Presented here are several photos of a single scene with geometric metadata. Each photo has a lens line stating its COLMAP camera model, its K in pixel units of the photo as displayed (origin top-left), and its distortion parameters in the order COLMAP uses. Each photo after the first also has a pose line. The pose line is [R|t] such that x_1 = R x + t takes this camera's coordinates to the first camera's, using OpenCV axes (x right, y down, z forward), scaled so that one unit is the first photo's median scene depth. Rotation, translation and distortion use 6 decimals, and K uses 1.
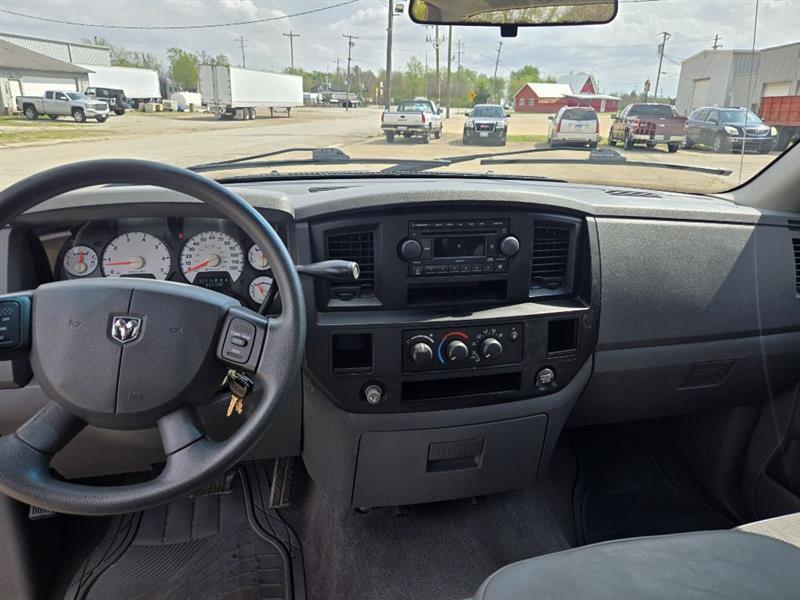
lens RADIAL K [[537.5, 0, 403.0], [0, 537.5, 291.6], [0, 0, 1]] dist [0.053578, -0.042525]
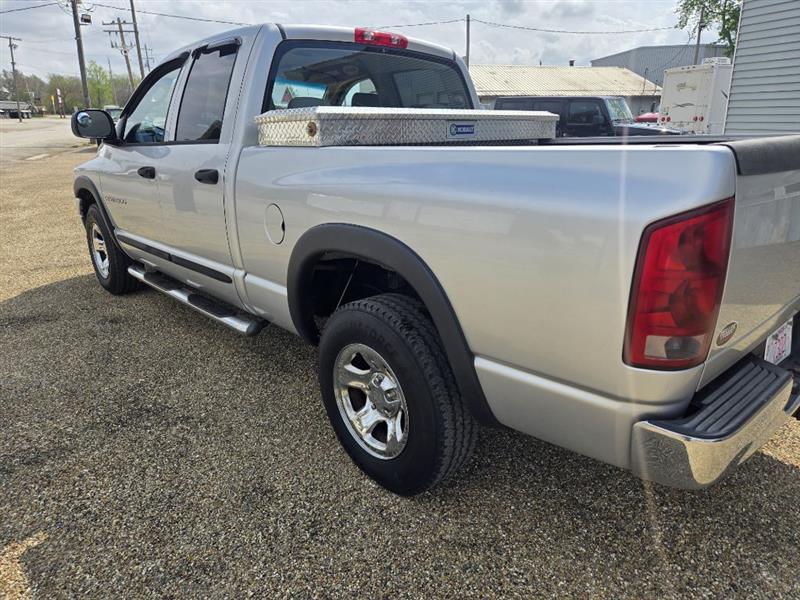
lens RADIAL K [[537.5, 0, 413.7], [0, 537.5, 290.4], [0, 0, 1]] dist [0.053578, -0.042525]
pose [[0.866837, -0.172046, 0.467967, -0.026452], [0.179204, 0.983367, 0.029582, 0.032841], [-0.465273, 0.058218, 0.883251, -0.092238]]
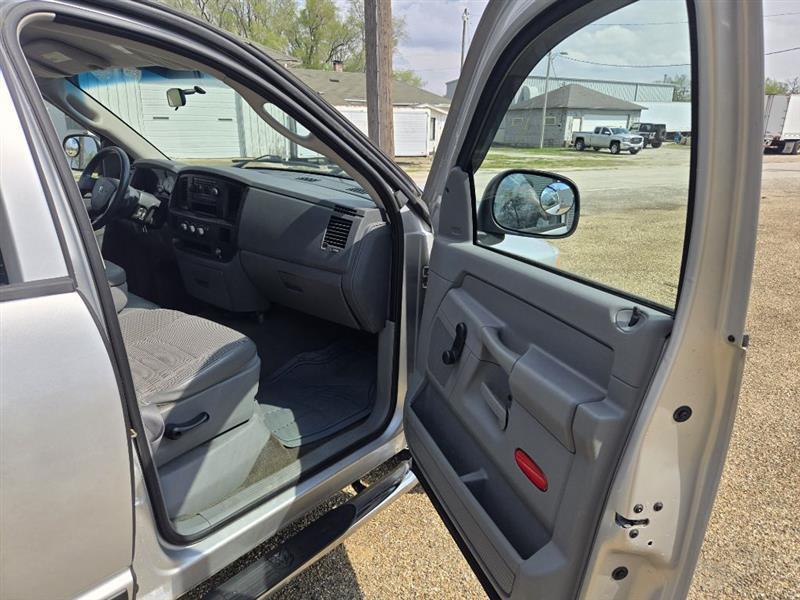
lens RADIAL K [[554.1, 0, 407.8], [0, 554.1, 294.1], [0, 0, 1]] dist [0.008261, -0.005832]
pose [[0.609513, 0.213926, -0.763367, 0.064631], [-0.256571, 0.964312, 0.065378, -0.000912], [0.750110, 0.156009, 0.642648, 0.002572]]
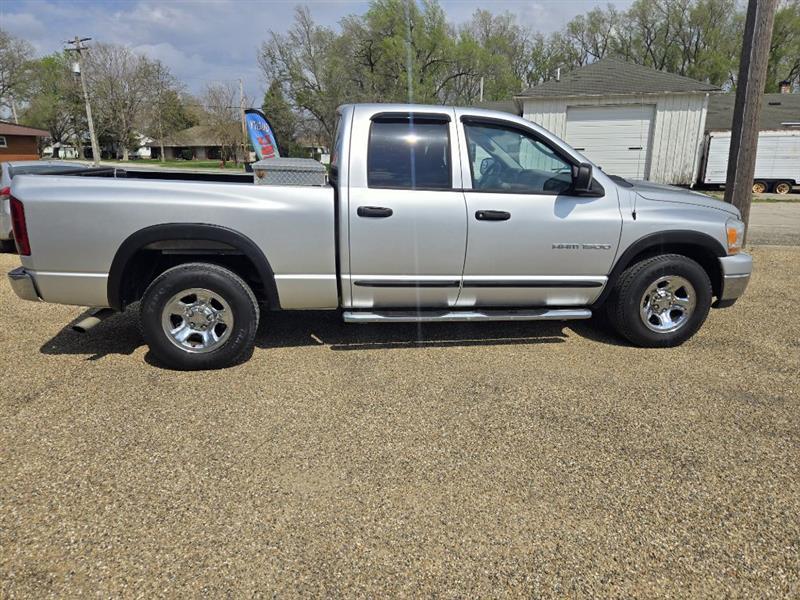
lens RADIAL K [[537.5, 0, 397.9], [0, 537.5, 295.5], [0, 0, 1]] dist [0.053578, -0.042525]
pose [[-0.094944, 0.227541, -0.969129, 0.139177], [-0.323929, 0.913482, 0.246211, -0.000441], [0.941305, 0.337305, -0.013023, 0.011282]]
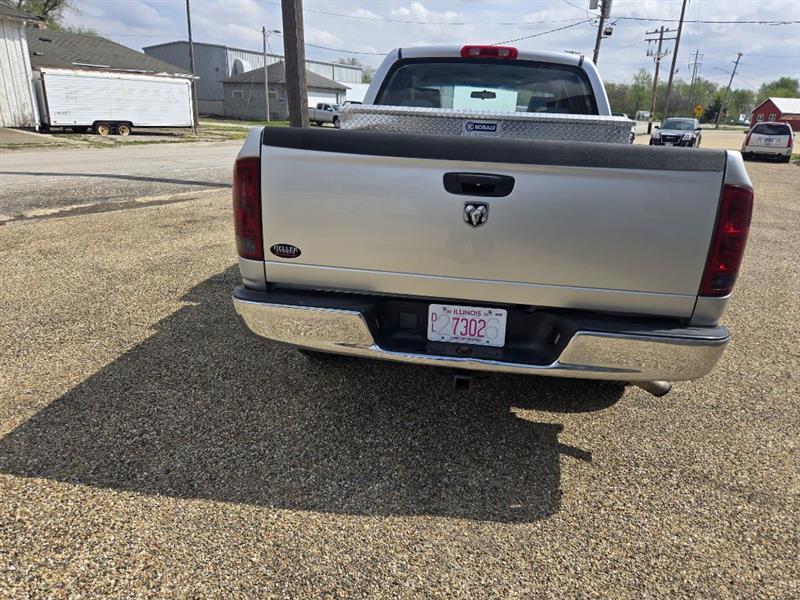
lens RADIAL K [[537.5, 0, 407.1], [0, 537.5, 301.3], [0, 0, 1]] dist [0.053578, -0.042525]
pose [[0.932268, 0.135020, -0.335629, 0.039233], [-0.136839, 0.990423, 0.018342, 0.042724], [0.334891, 0.028828, 0.941816, -0.117649]]
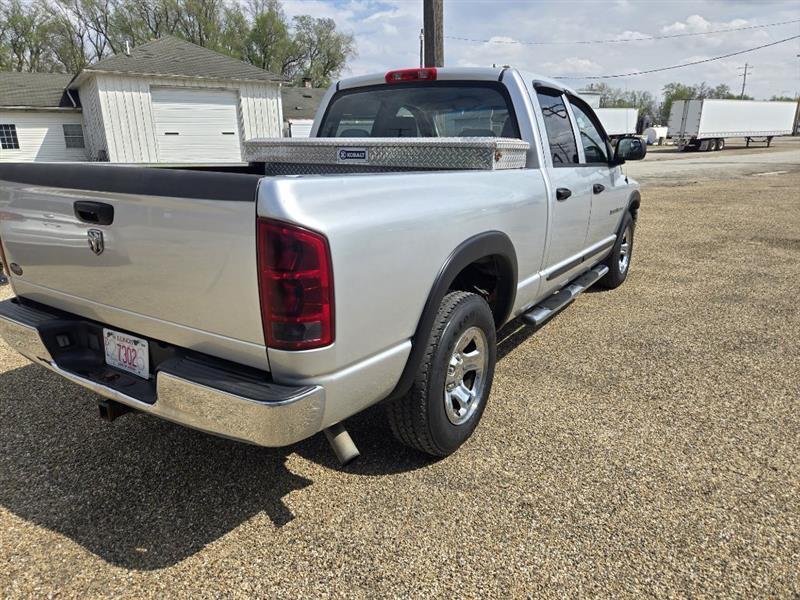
lens RADIAL K [[537.5, 0, 393.9], [0, 537.5, 298.8], [0, 0, 1]] dist [0.053578, -0.042525]
pose [[0.679665, 0.178791, -0.711399, 0.084801], [-0.212097, 0.976314, 0.042735, 0.031522], [0.702189, 0.121840, 0.701488, -0.083161]]
